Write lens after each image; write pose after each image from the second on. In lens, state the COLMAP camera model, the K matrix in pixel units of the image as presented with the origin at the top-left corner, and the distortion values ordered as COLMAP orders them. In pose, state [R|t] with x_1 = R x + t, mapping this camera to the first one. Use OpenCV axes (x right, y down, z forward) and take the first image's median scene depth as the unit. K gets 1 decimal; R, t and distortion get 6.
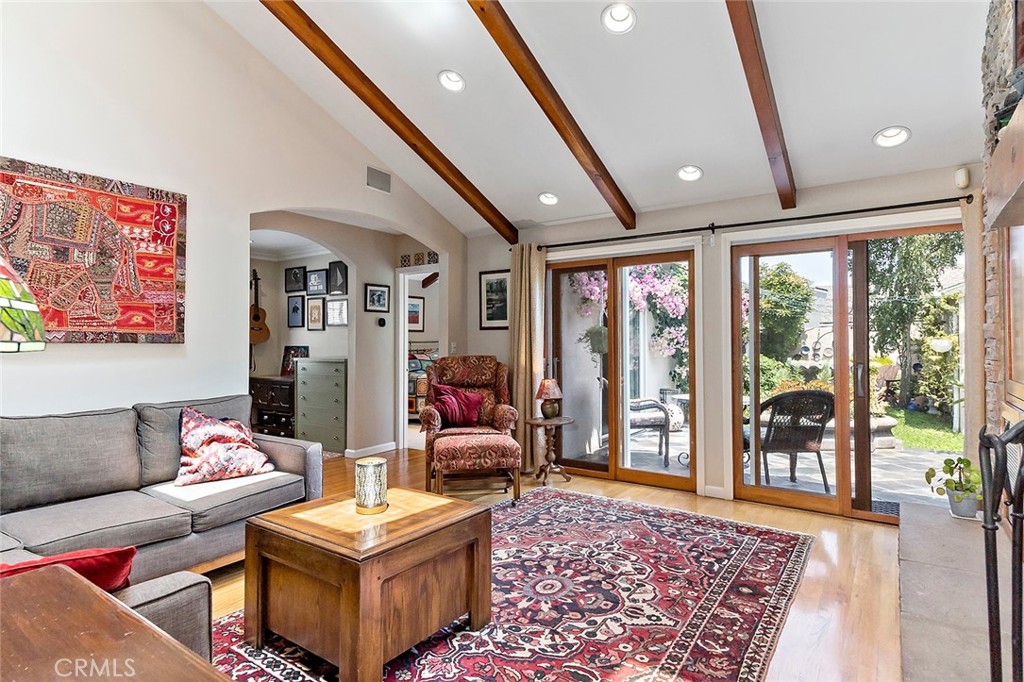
lens RADIAL K [[558.3, 0, 507.0], [0, 558.3, 336.2], [0, 0, 1]] dist [0.015137, -0.001020]
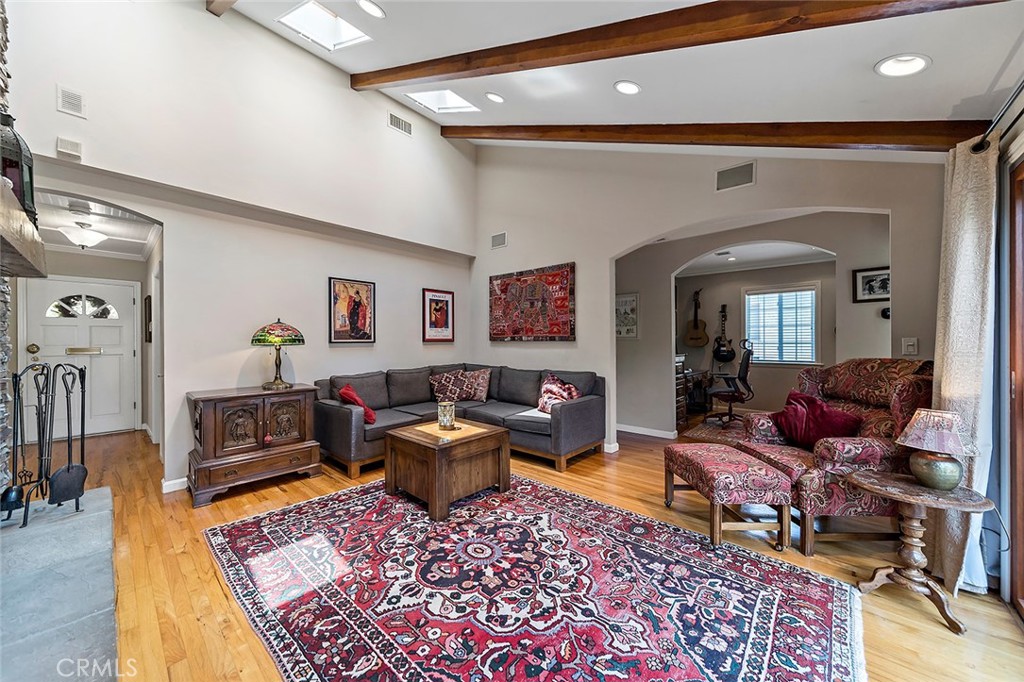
lens RADIAL K [[363.3, 0, 508.5], [0, 363.3, 340.7], [0, 0, 1]] dist [0.005958, -0.001080]
pose [[-0.139678, 0.000054, -0.990197, 0.768381], [0.018145, 0.999832, -0.002505, 0.012325], [0.990031, -0.018317, -0.139655, 1.105824]]
